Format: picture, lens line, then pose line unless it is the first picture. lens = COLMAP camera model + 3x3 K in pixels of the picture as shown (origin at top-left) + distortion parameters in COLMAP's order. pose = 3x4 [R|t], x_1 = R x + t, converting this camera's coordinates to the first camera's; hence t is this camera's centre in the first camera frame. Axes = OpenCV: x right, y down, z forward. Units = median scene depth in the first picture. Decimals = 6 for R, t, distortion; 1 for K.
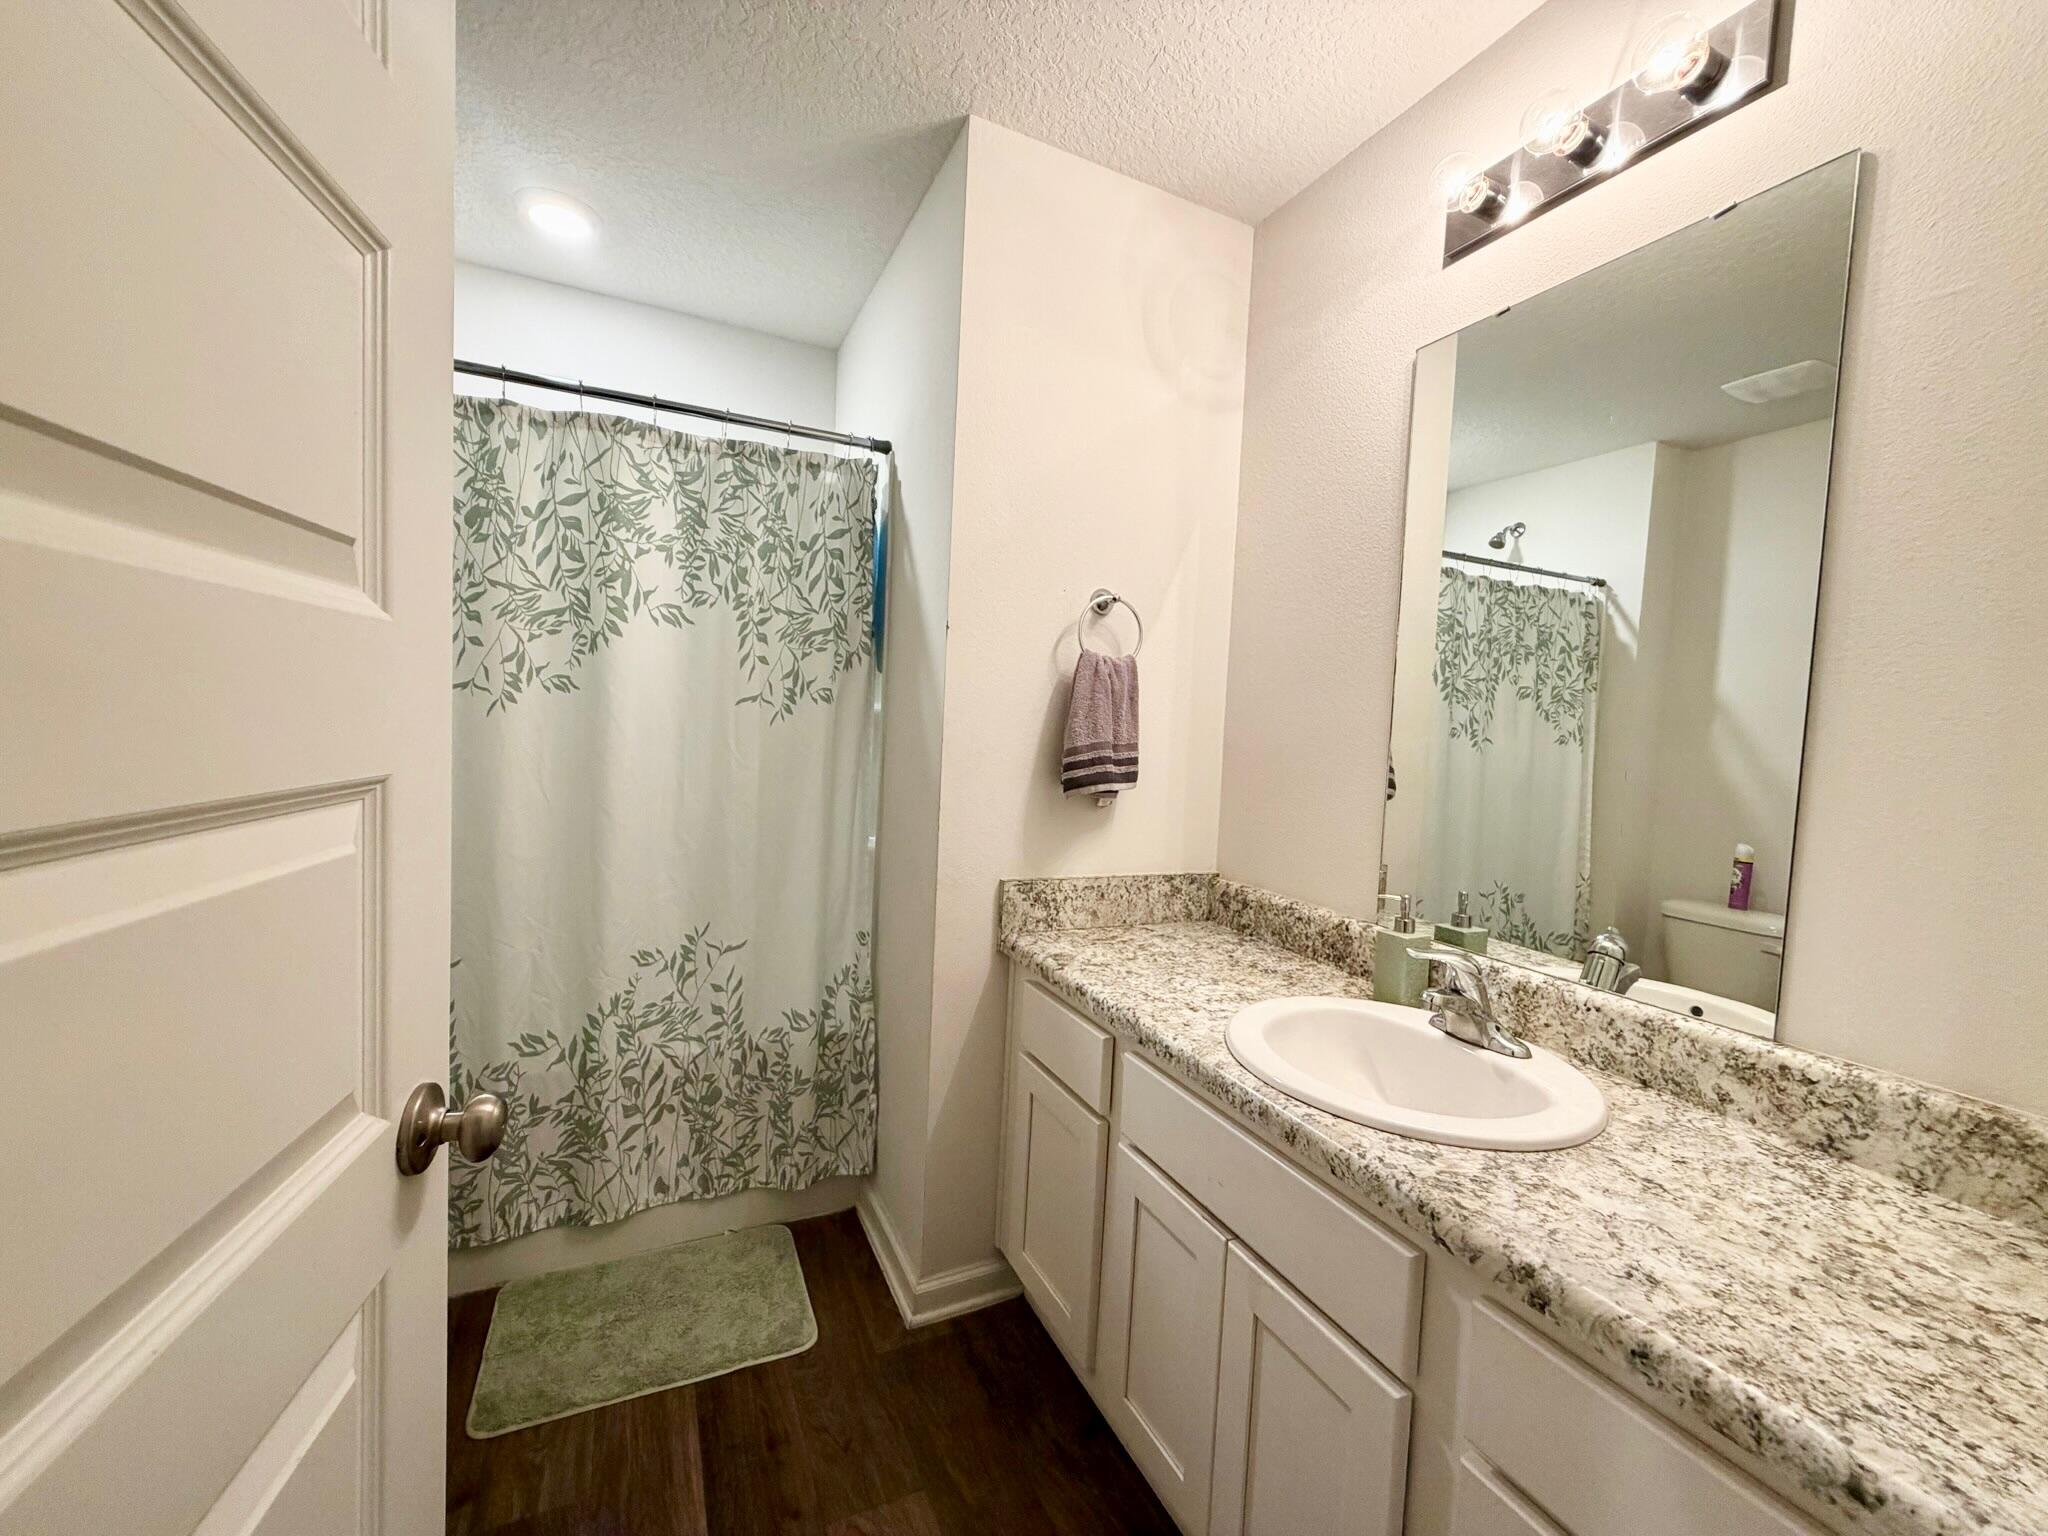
lens RADIAL K [[821.4, 0, 1022.3], [0, 821.4, 768.4], [0, 0, 1]] dist [0.001213, -0.000126]
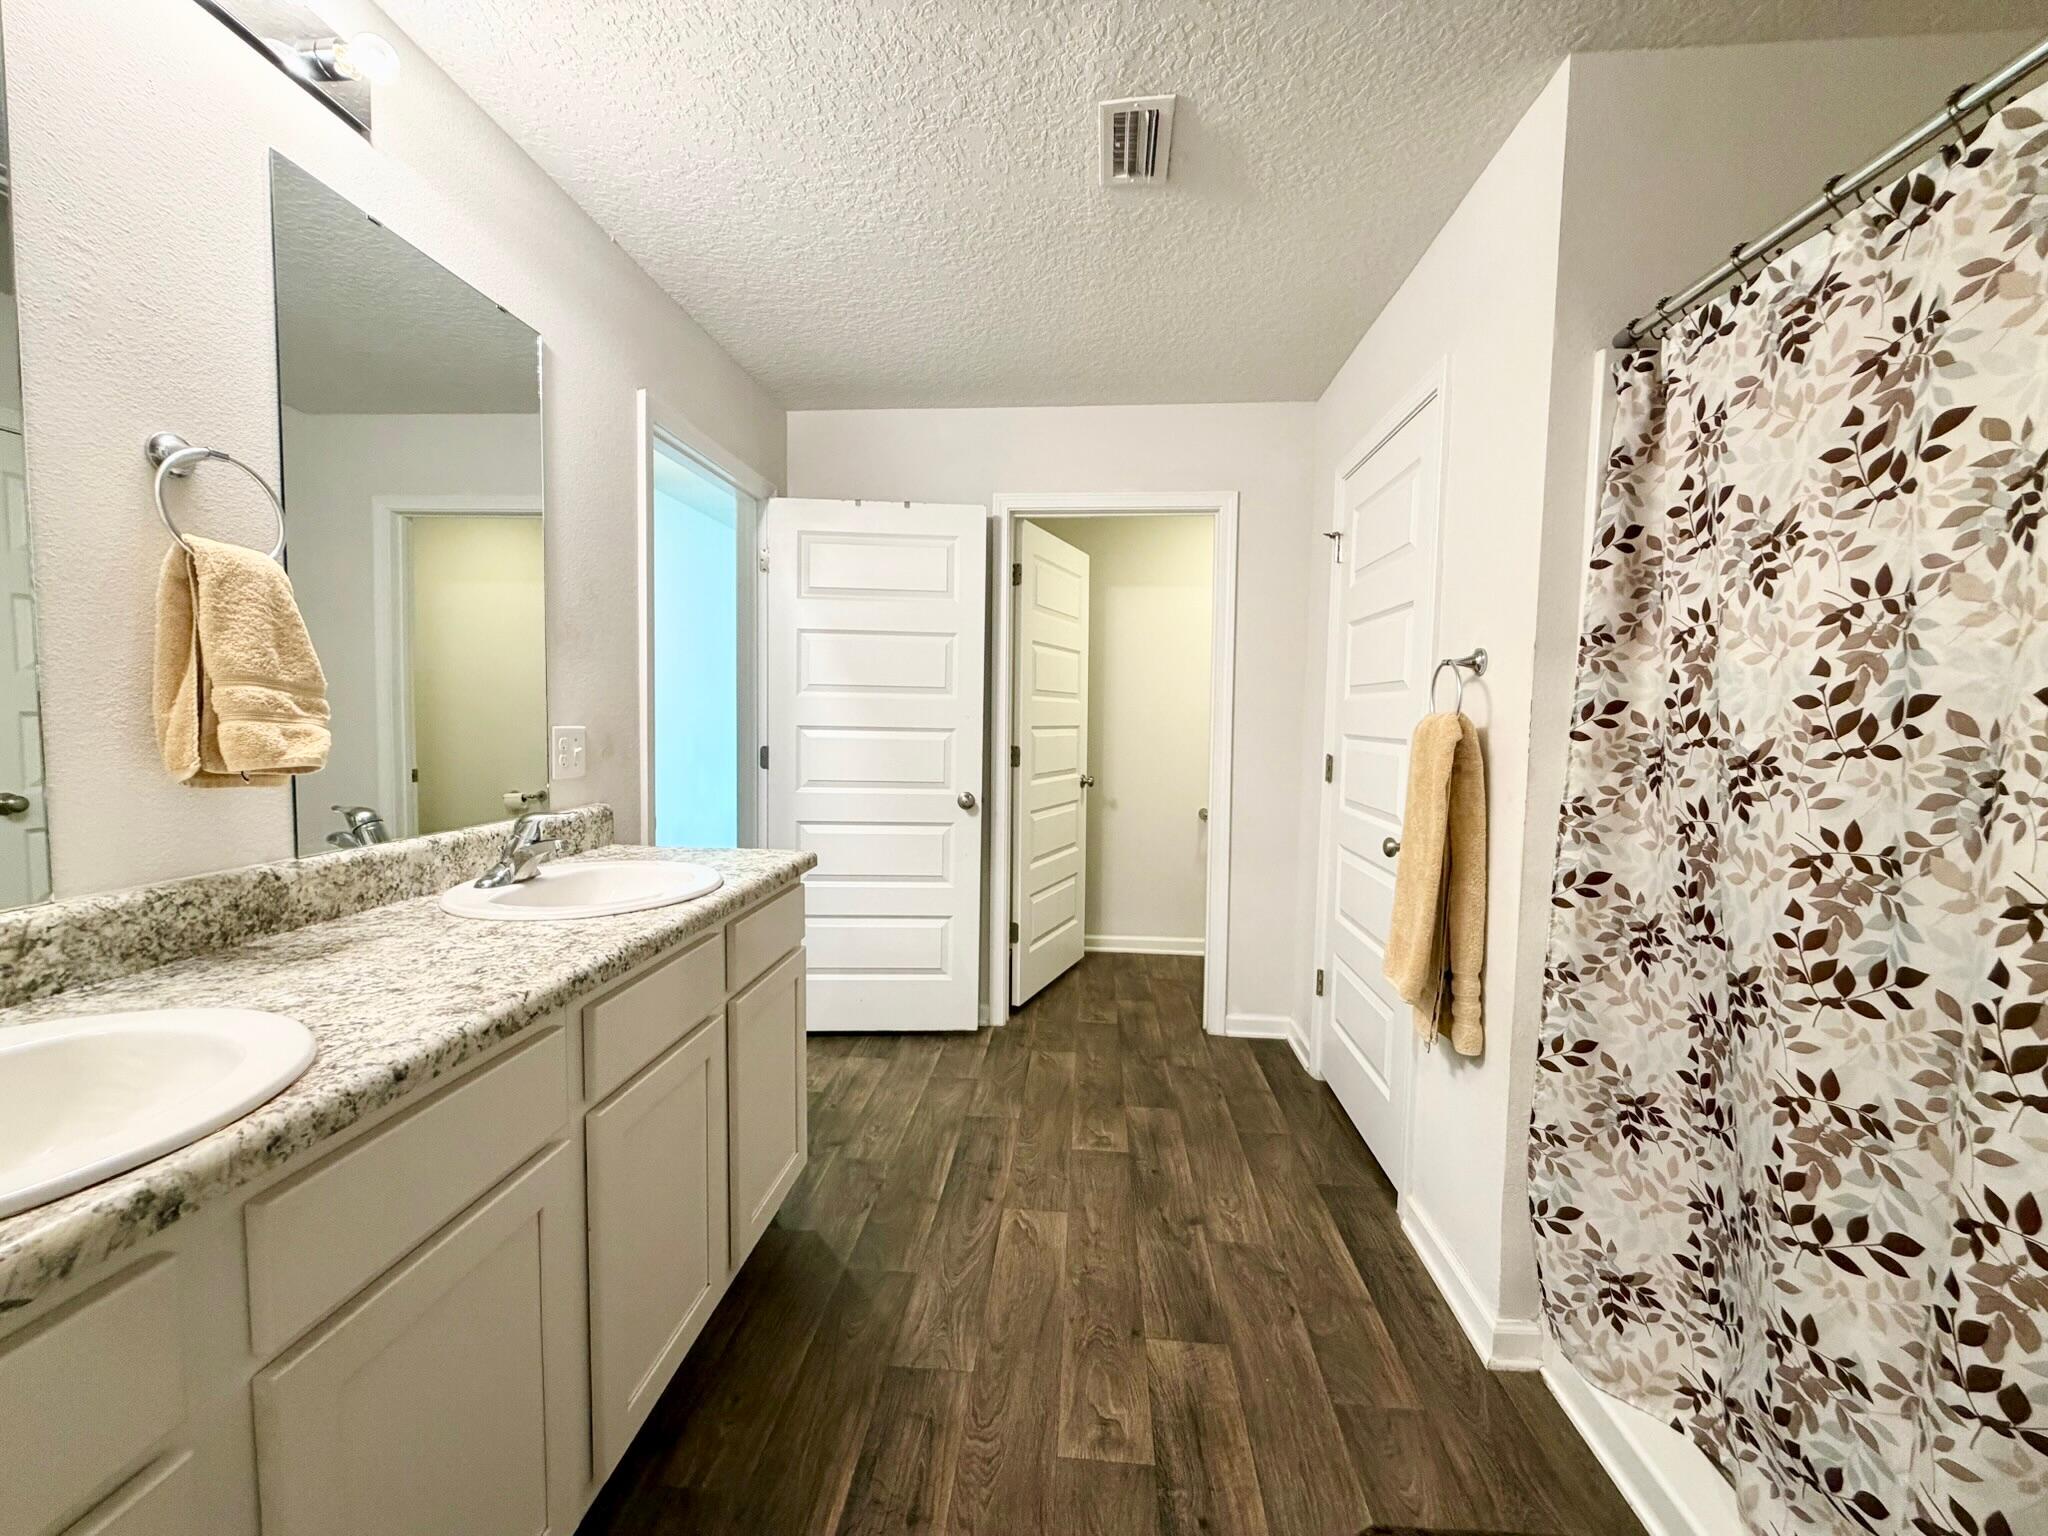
lens RADIAL K [[821.4, 0, 1020.7], [0, 821.4, 758.7], [0, 0, 1]] dist [0.001213, -0.000126]
pose [[-0.867863, -0.100352, 0.486563, -0.724274], [-0.045395, 0.991308, 0.123485, -0.058674], [-0.494726, 0.085081, -0.864874, 1.611353]]
